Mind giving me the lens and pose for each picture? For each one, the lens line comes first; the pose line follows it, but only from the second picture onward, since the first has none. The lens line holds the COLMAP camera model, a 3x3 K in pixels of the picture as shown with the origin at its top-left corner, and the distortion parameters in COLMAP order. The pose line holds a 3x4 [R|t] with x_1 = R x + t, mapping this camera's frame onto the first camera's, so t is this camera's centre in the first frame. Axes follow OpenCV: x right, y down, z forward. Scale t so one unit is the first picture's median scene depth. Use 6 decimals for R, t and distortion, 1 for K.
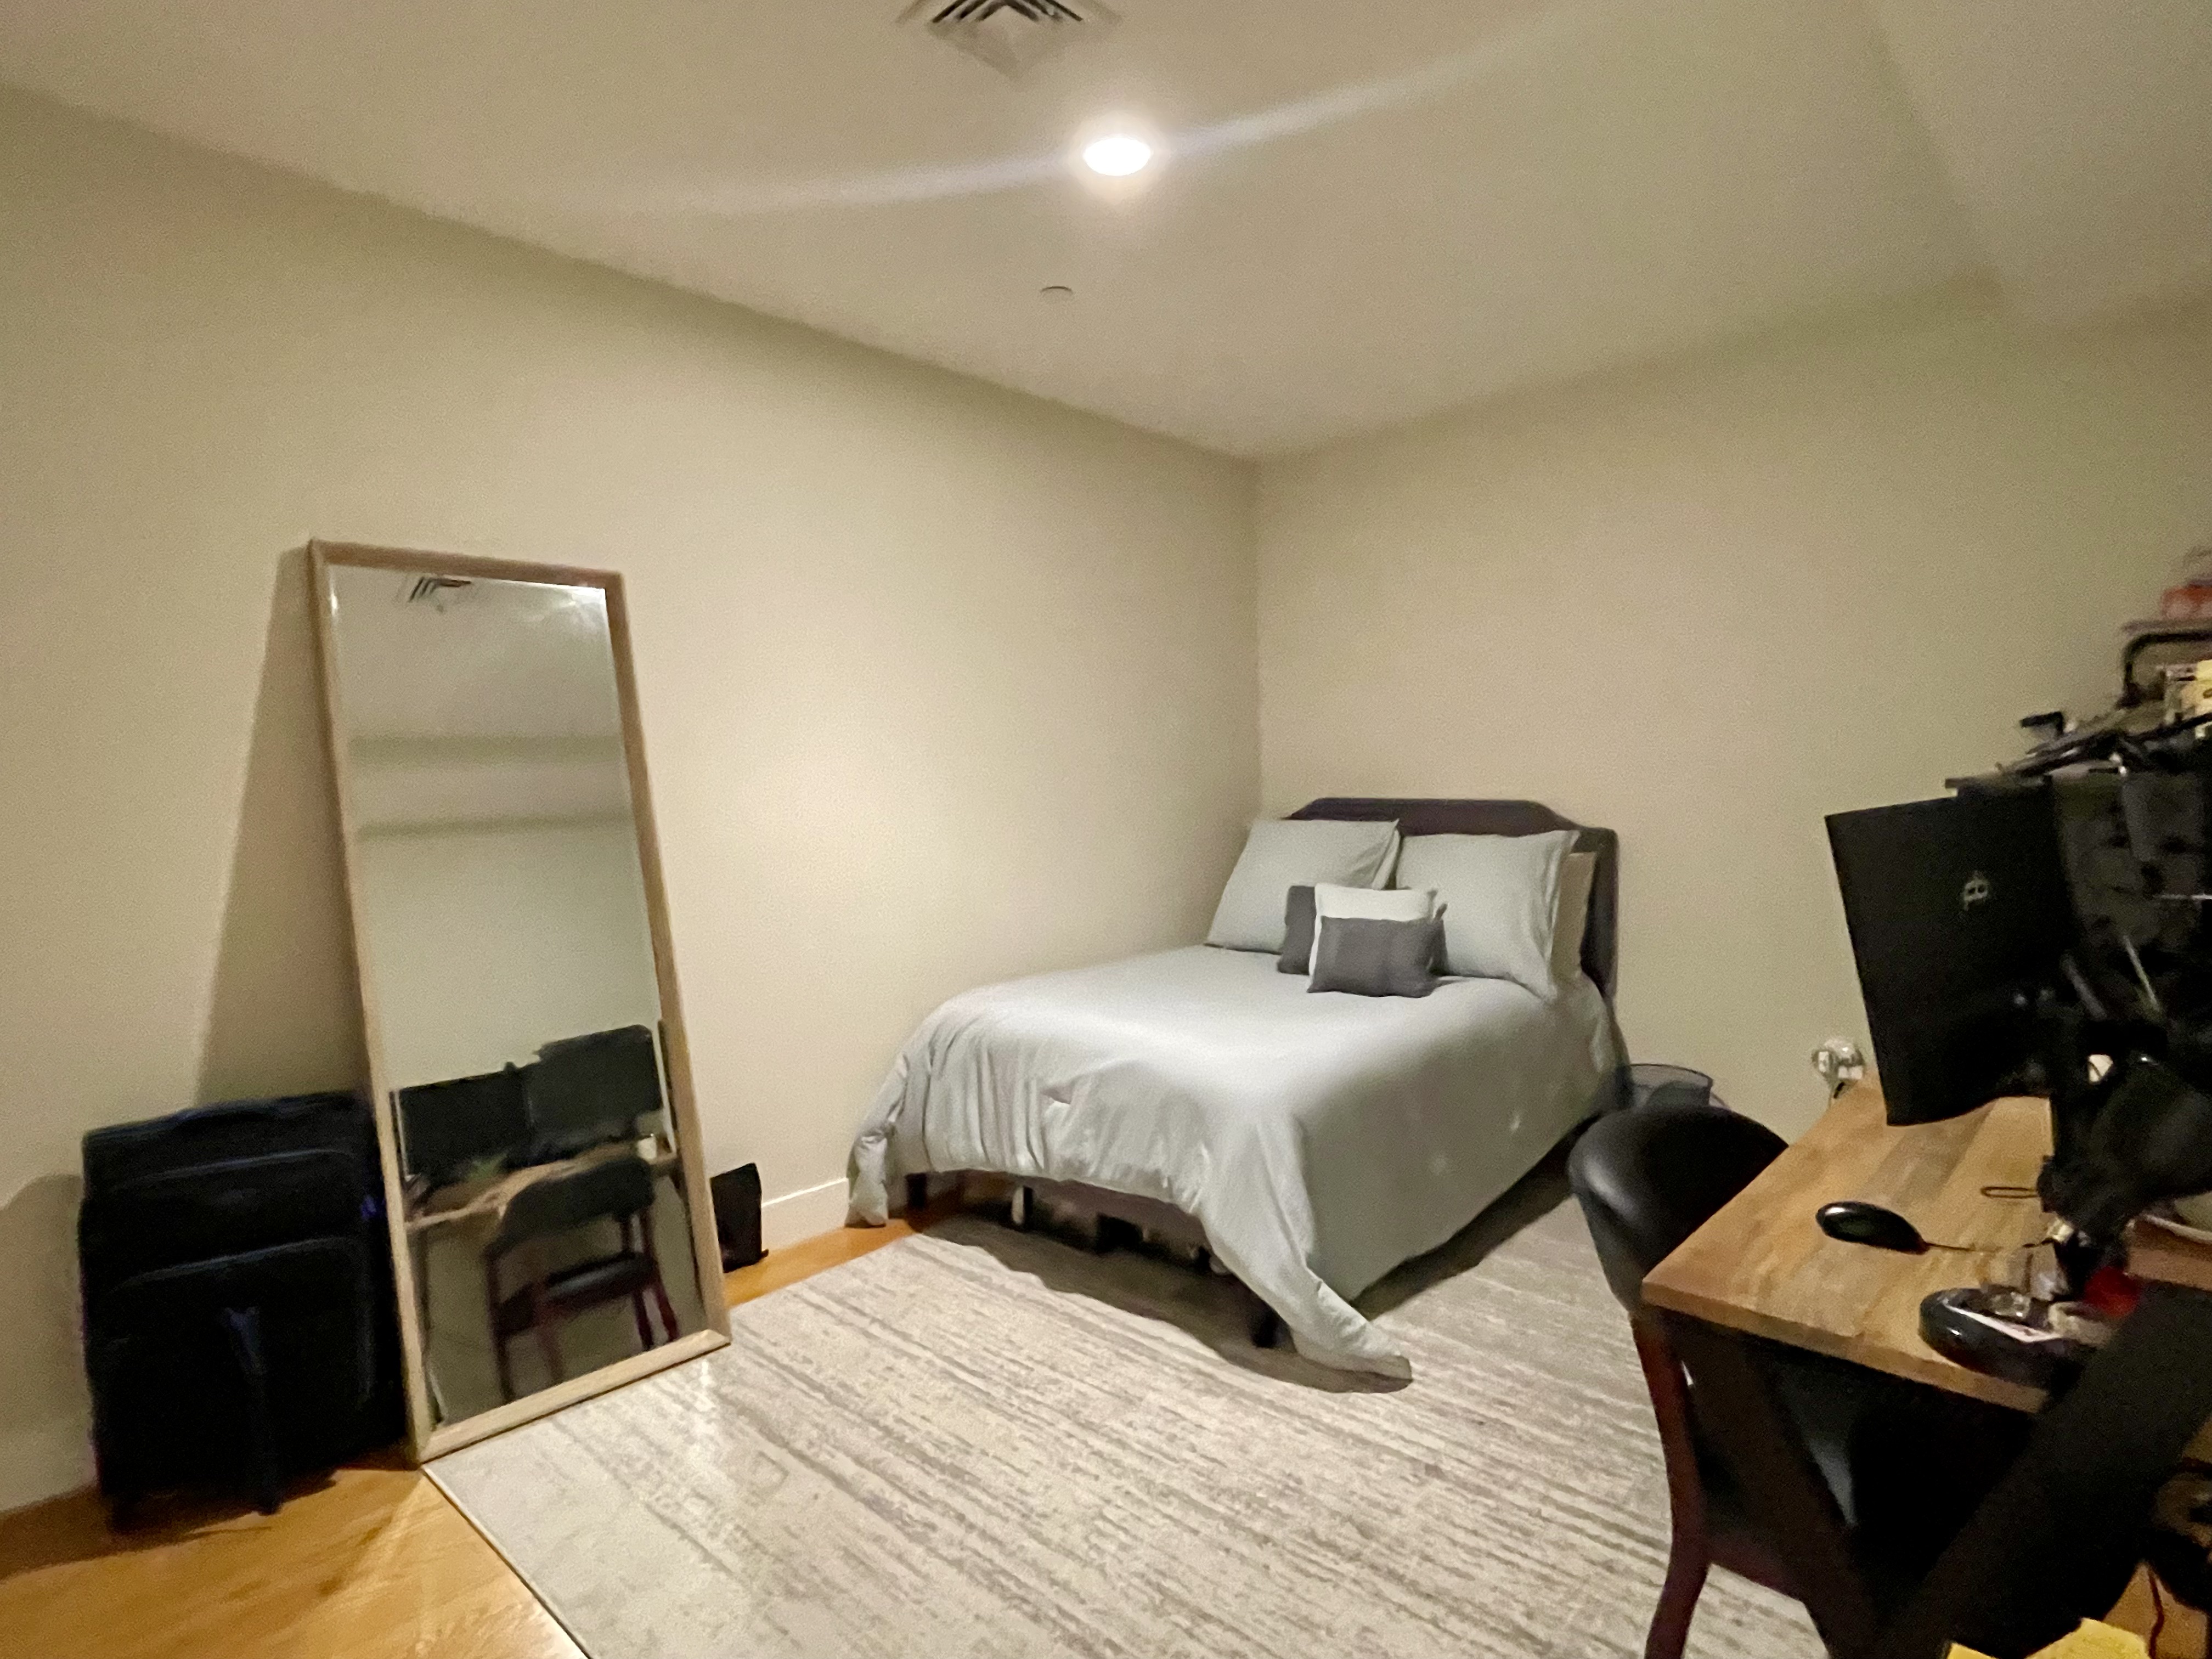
lens RADIAL K [[1193.3, 0, 1100.1], [0, 1193.3, 827.1], [0, 0, 1]] dist [0.005721, -0.005658]
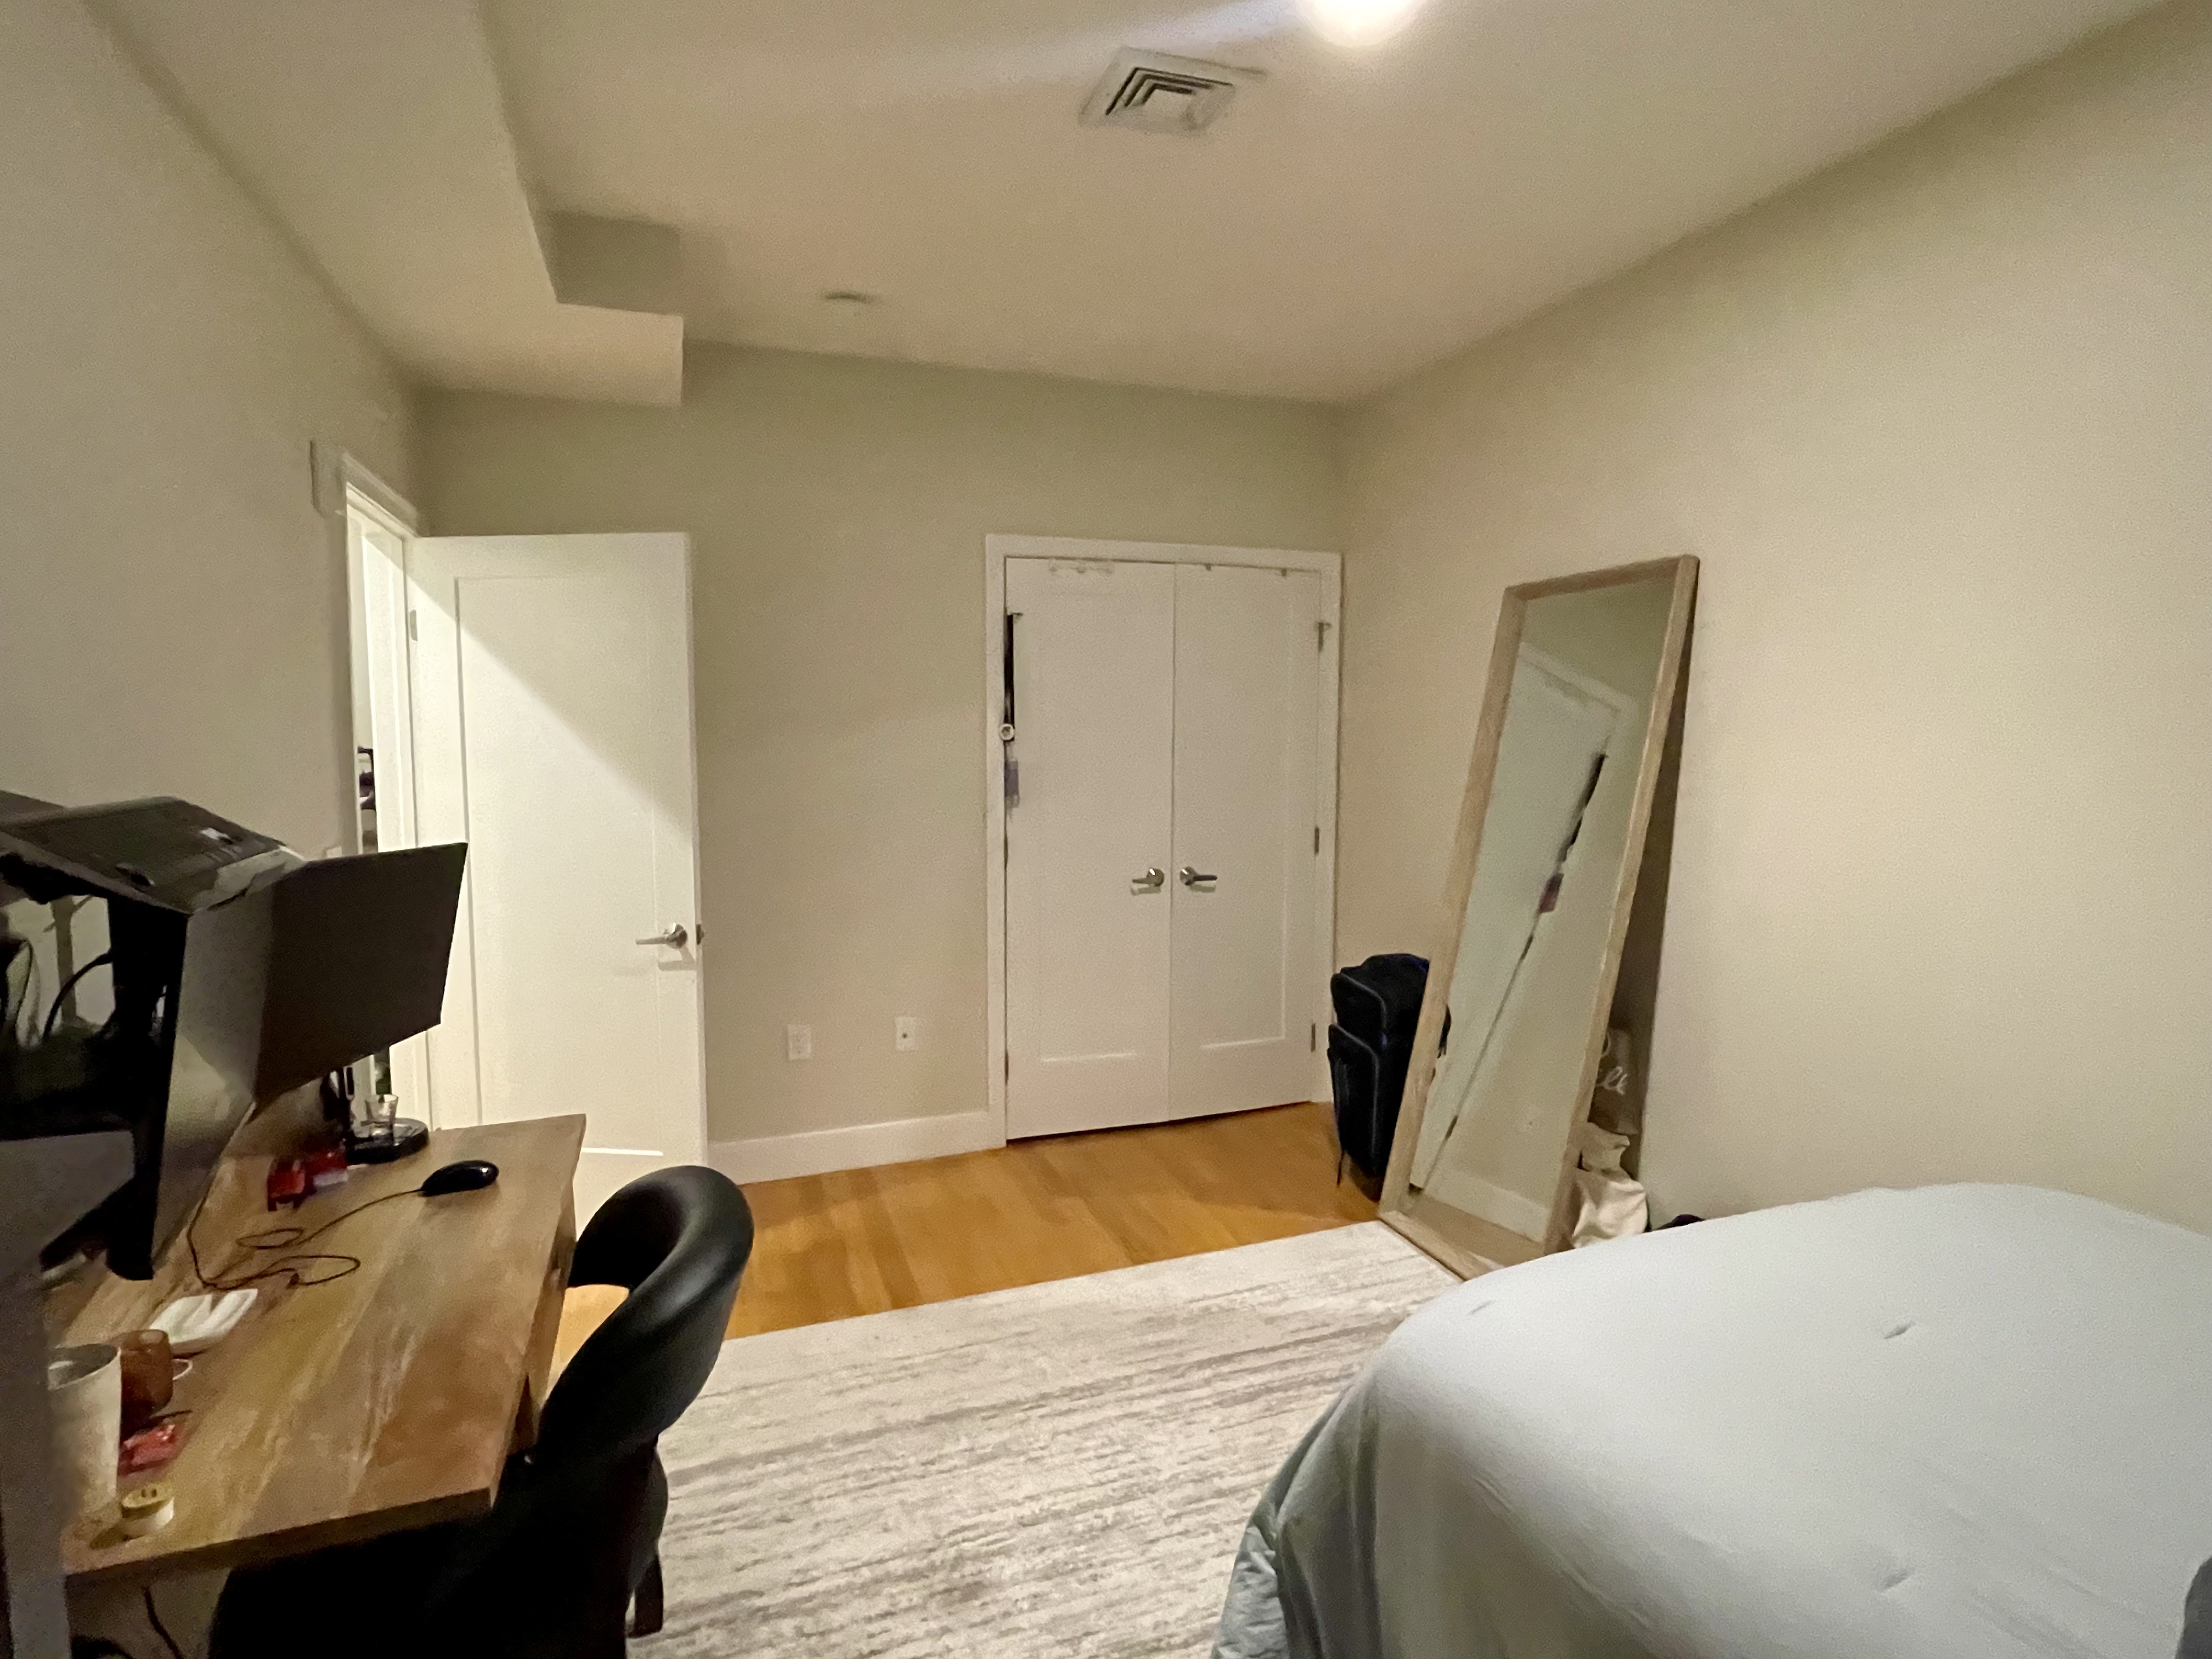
lens RADIAL K [[1193.3, 0, 1101.3], [0, 1193.3, 830.7], [0, 0, 1]] dist [0.005721, -0.005658]
pose [[-0.452219, 0.105912, -0.885596, 0.919360], [-0.035407, 0.990010, 0.136479, -0.150418], [0.891204, 0.093075, -0.443951, 1.381302]]
